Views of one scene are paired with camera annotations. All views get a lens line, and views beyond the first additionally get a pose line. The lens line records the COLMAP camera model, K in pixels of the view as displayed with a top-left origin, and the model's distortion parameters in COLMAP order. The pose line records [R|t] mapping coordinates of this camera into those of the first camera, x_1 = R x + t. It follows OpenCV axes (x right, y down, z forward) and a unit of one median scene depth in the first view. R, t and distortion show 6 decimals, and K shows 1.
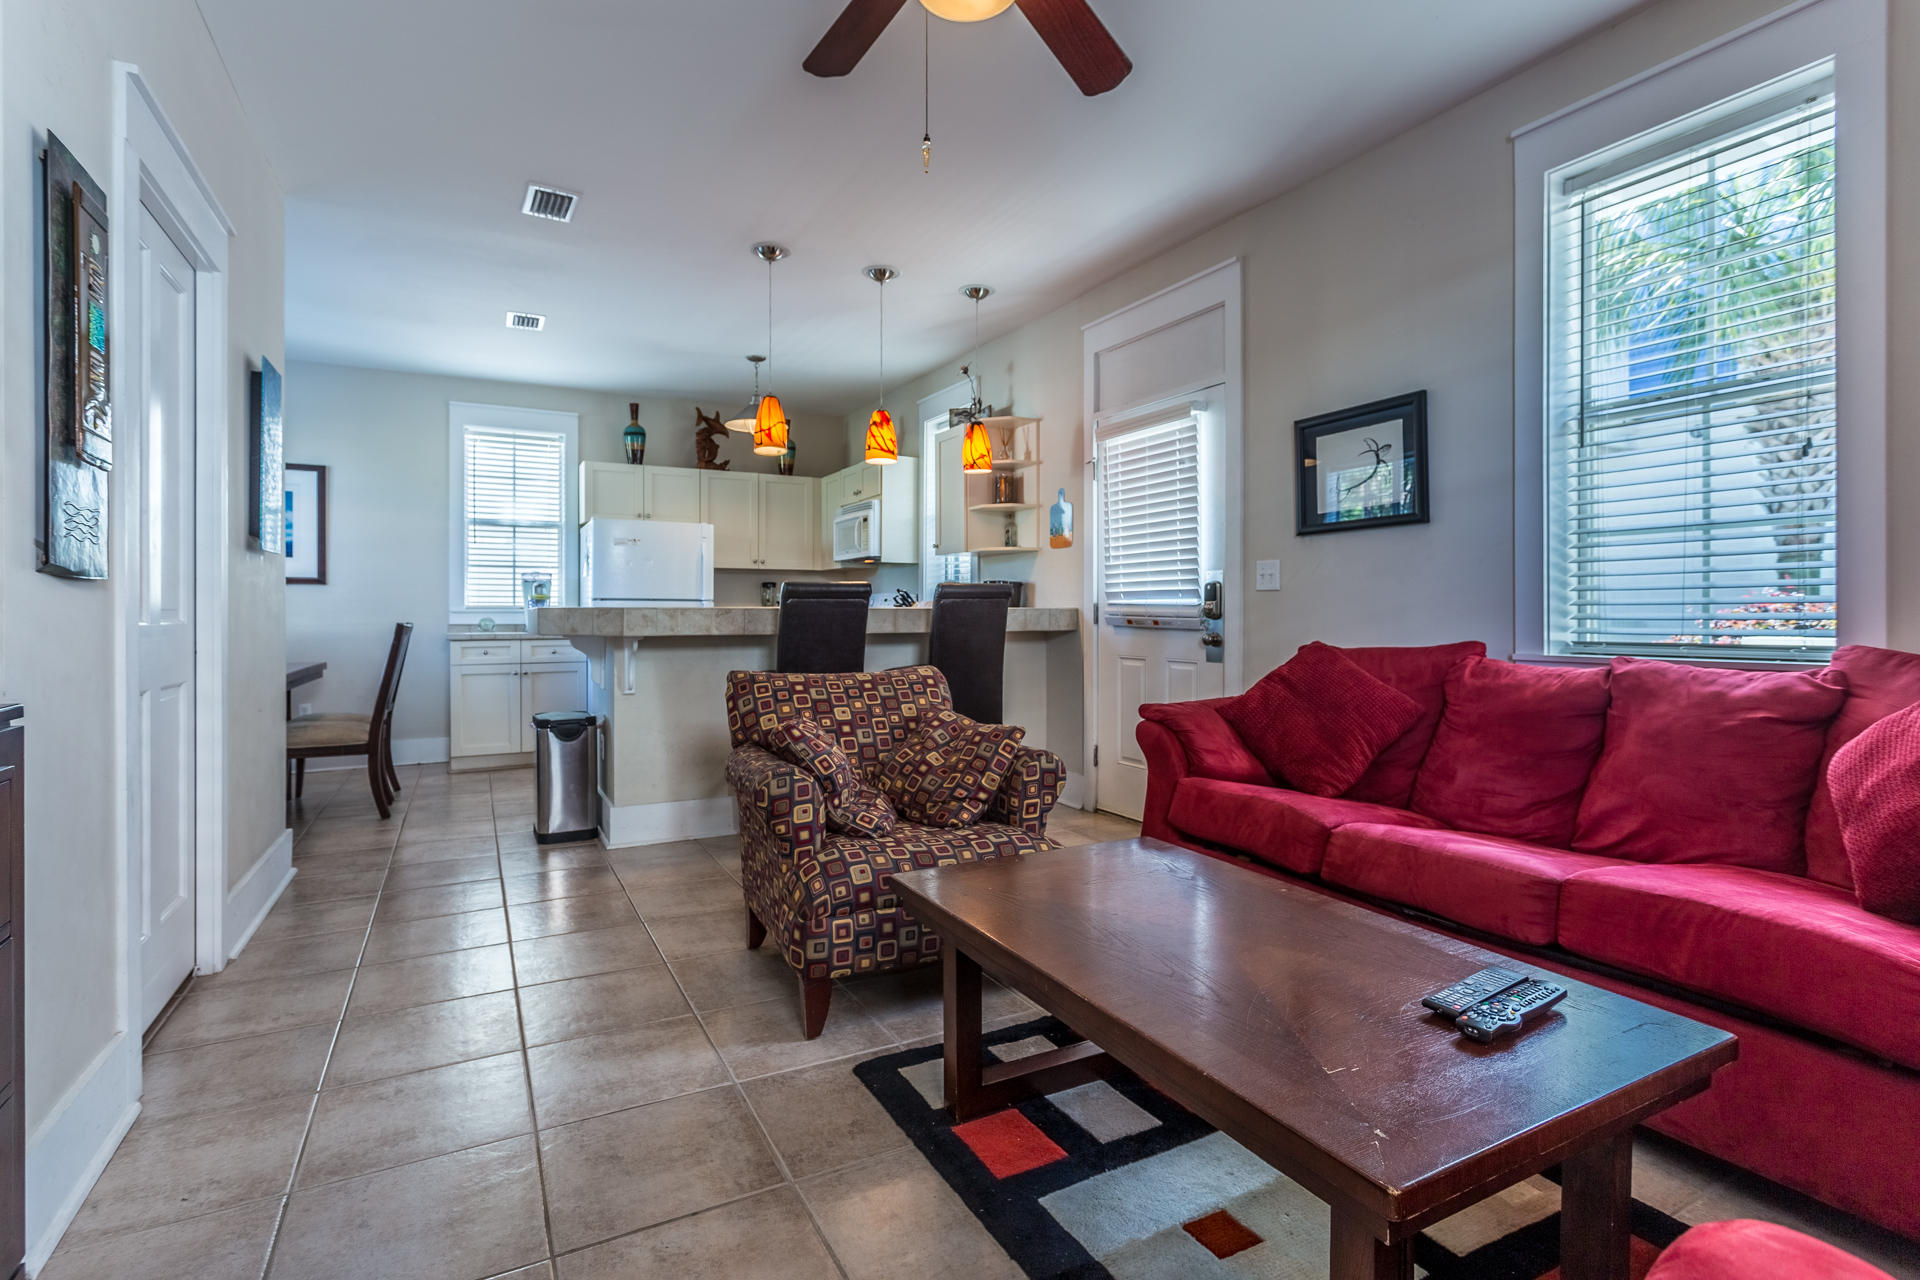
lens RADIAL K [[943.2, 0, 936.3], [0, 943.2, 610.8], [0, 0, 1]] dist [0.008207, -0.002896]
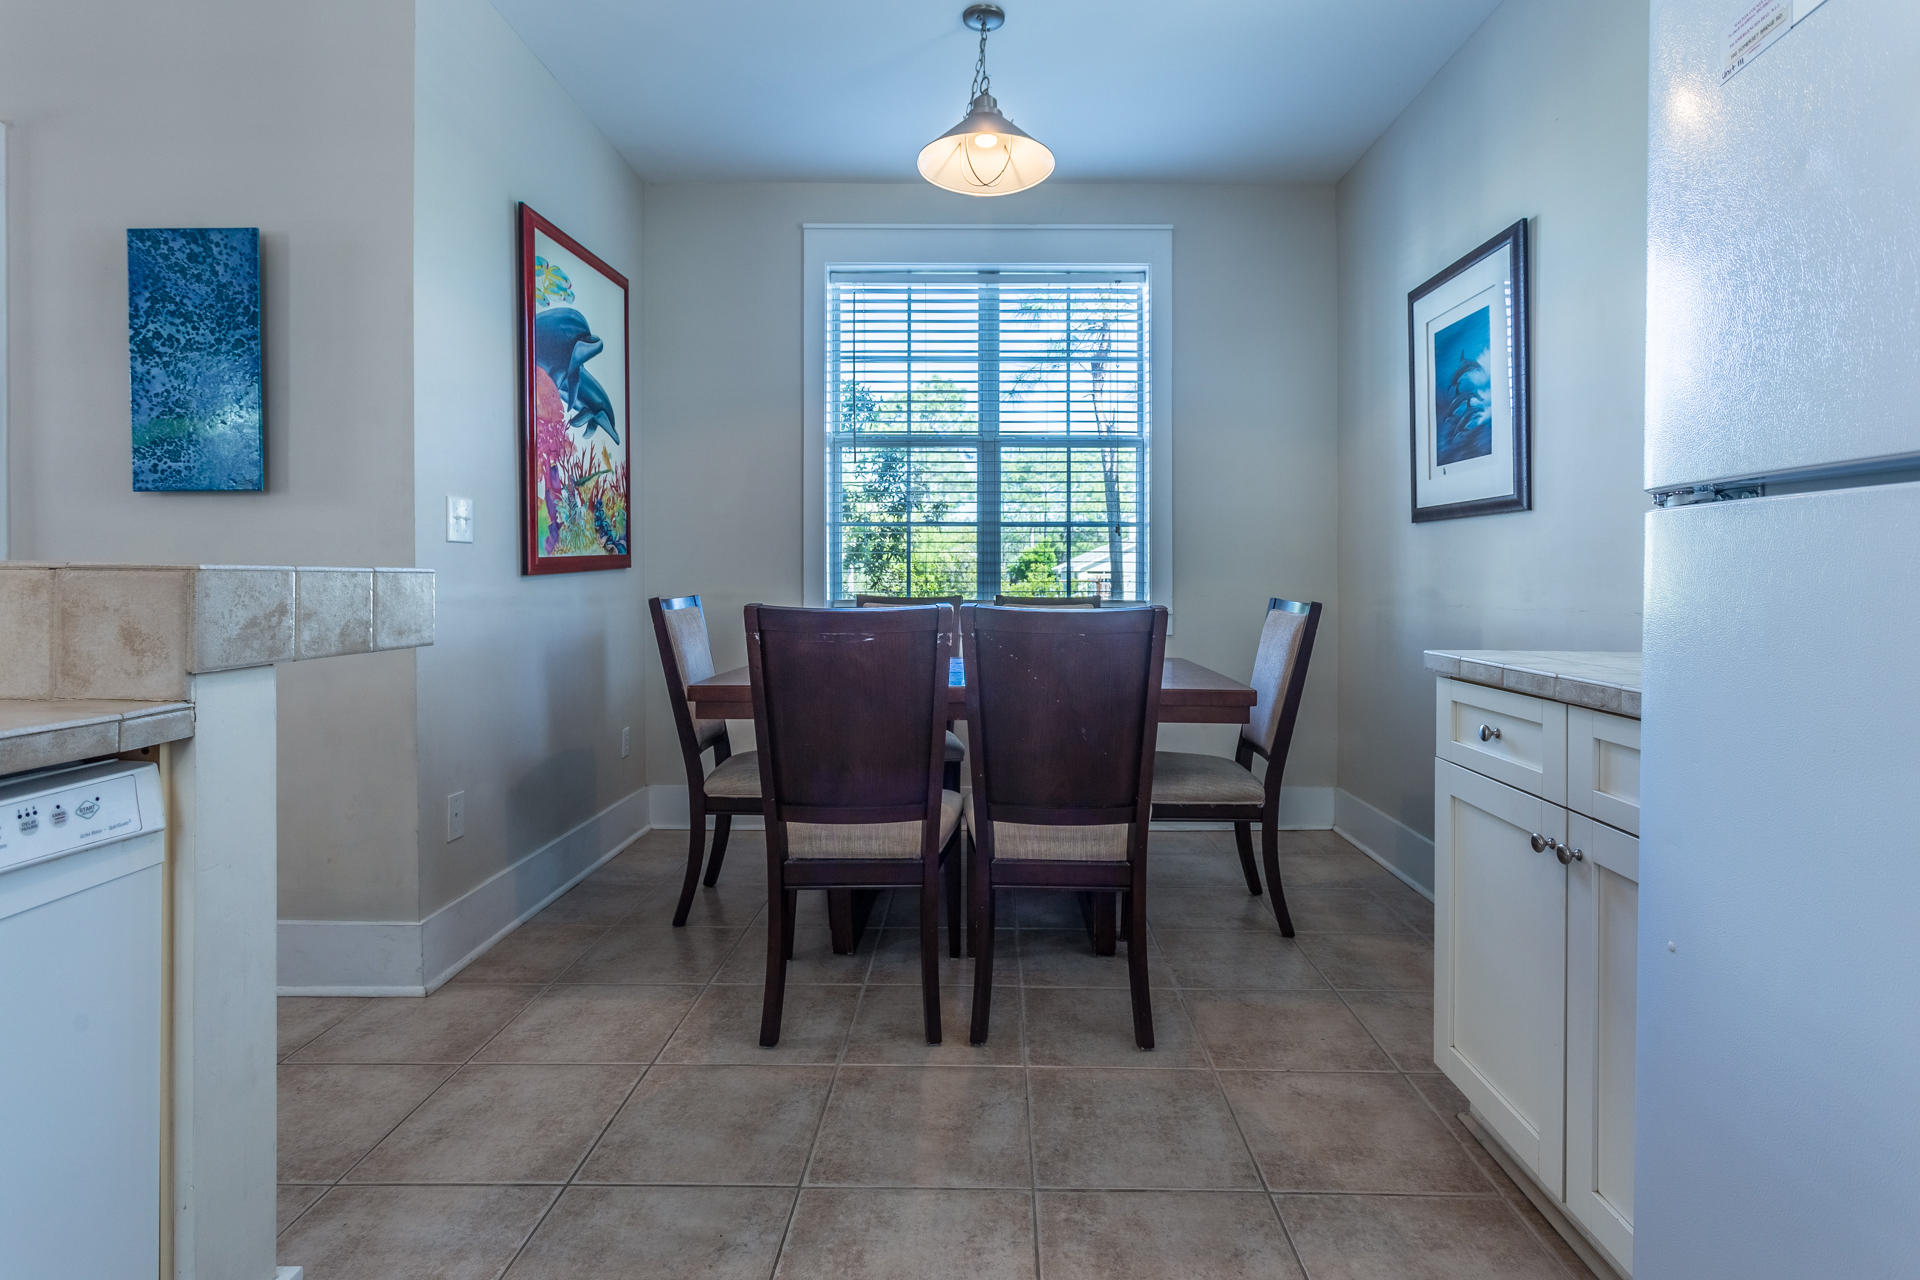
lens RADIAL K [[943.2, 0, 991.9], [0, 943.2, 574.1], [0, 0, 1]] dist [0.008207, -0.002896]
pose [[-0.439748, -0.000424, -0.898121, -0.270703], [-0.005241, 0.999984, 0.002094, 0.000162], [0.898106, 0.005628, -0.439743, 1.534548]]
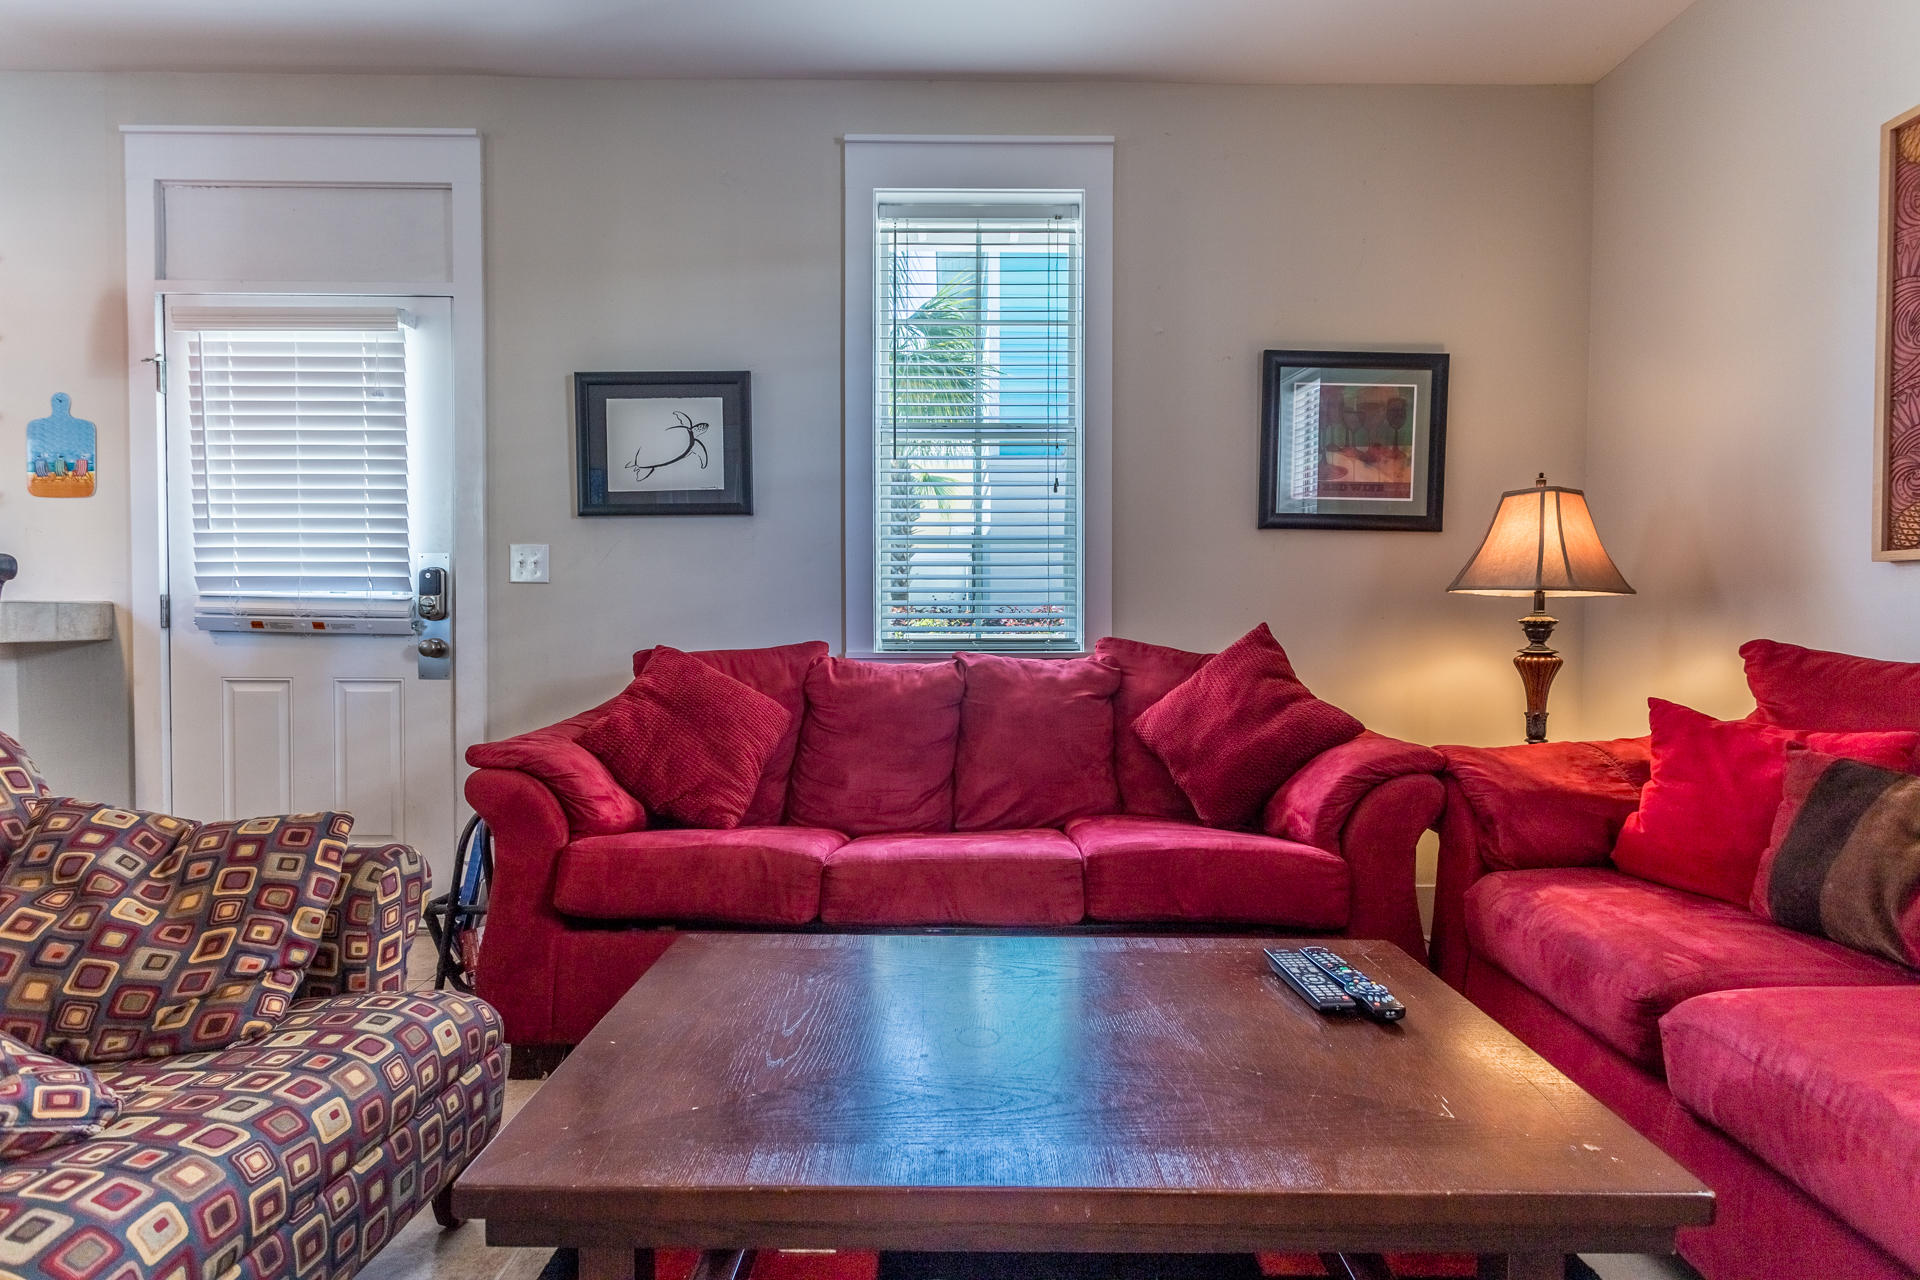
lens RADIAL K [[943.2, 0, 973.8], [0, 943.2, 640.4], [0, 0, 1]] dist [0.008207, -0.002896]
pose [[0.448929, -0.018091, 0.893384, -0.171314], [-0.005053, 0.999728, 0.022783, 0.006101], [-0.893553, -0.014742, 0.448715, 0.303647]]
